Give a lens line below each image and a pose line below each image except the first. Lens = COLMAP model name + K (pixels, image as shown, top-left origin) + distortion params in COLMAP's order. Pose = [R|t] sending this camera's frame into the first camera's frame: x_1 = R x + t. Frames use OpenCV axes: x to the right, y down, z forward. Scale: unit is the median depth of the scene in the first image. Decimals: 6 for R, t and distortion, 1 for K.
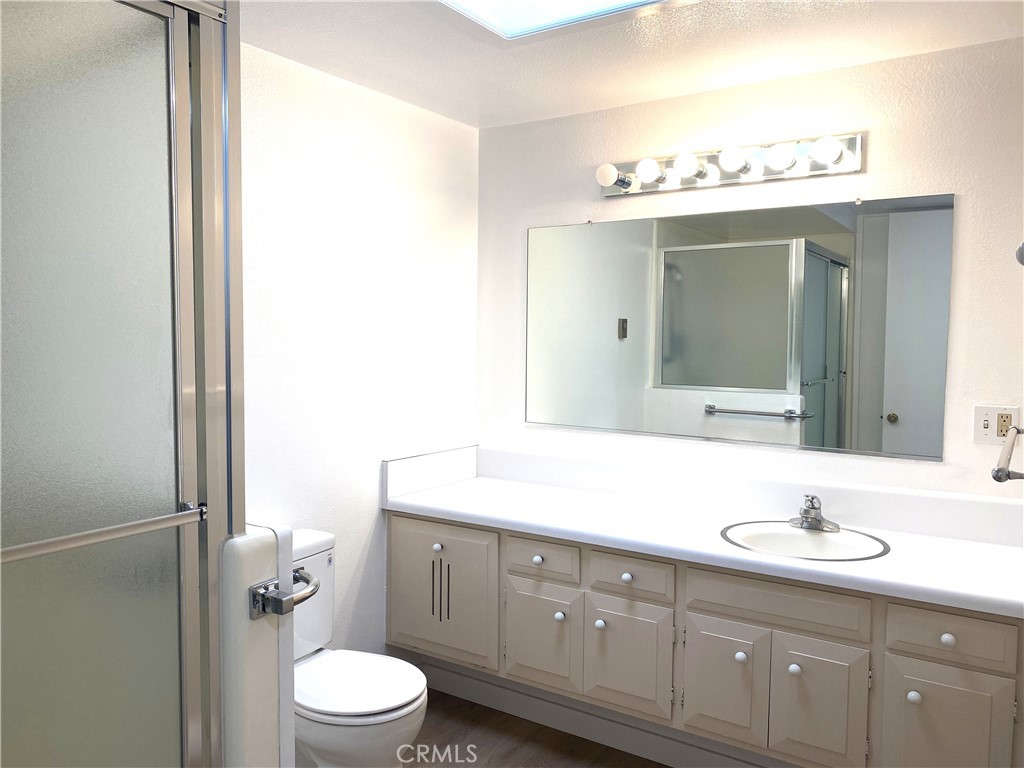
lens RADIAL K [[778.5, 0, 508.4], [0, 778.5, 387.1], [0, 0, 1]] dist [0.015577, -0.022052]
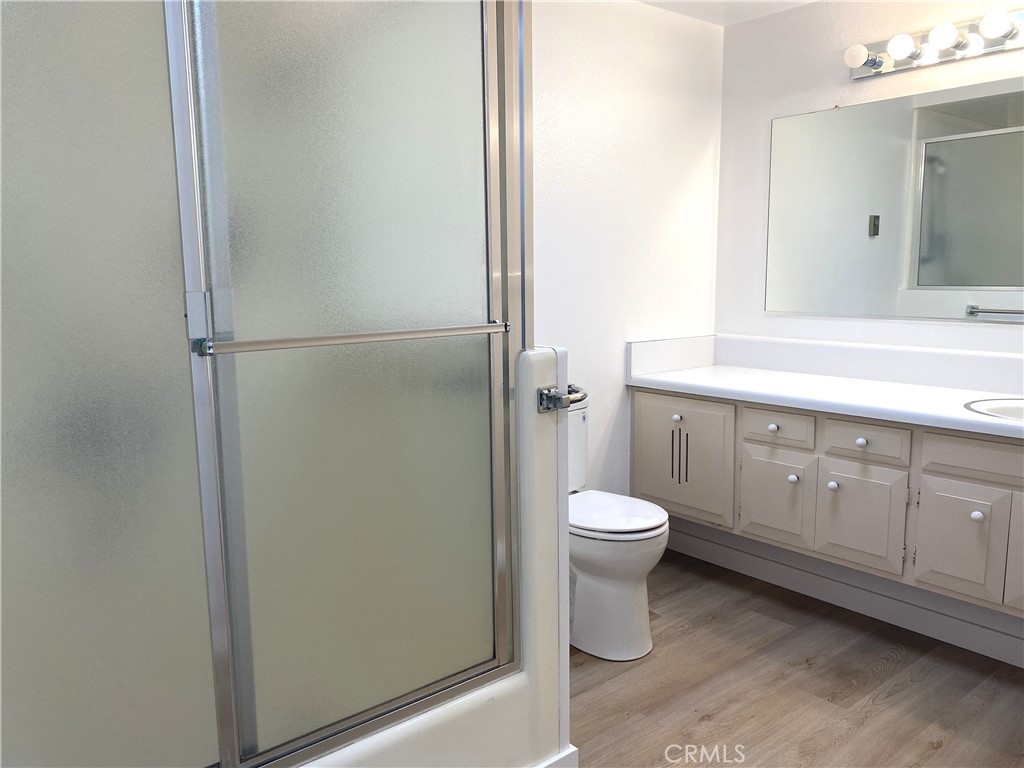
lens RADIAL K [[778.5, 0, 512.2], [0, 778.5, 373.4], [0, 0, 1]] dist [0.015577, -0.022052]
pose [[0.957289, 0.020745, -0.288388, 0.001931], [0.001421, 0.997073, 0.076441, 0.061460], [0.289130, -0.073586, 0.954457, -0.121233]]
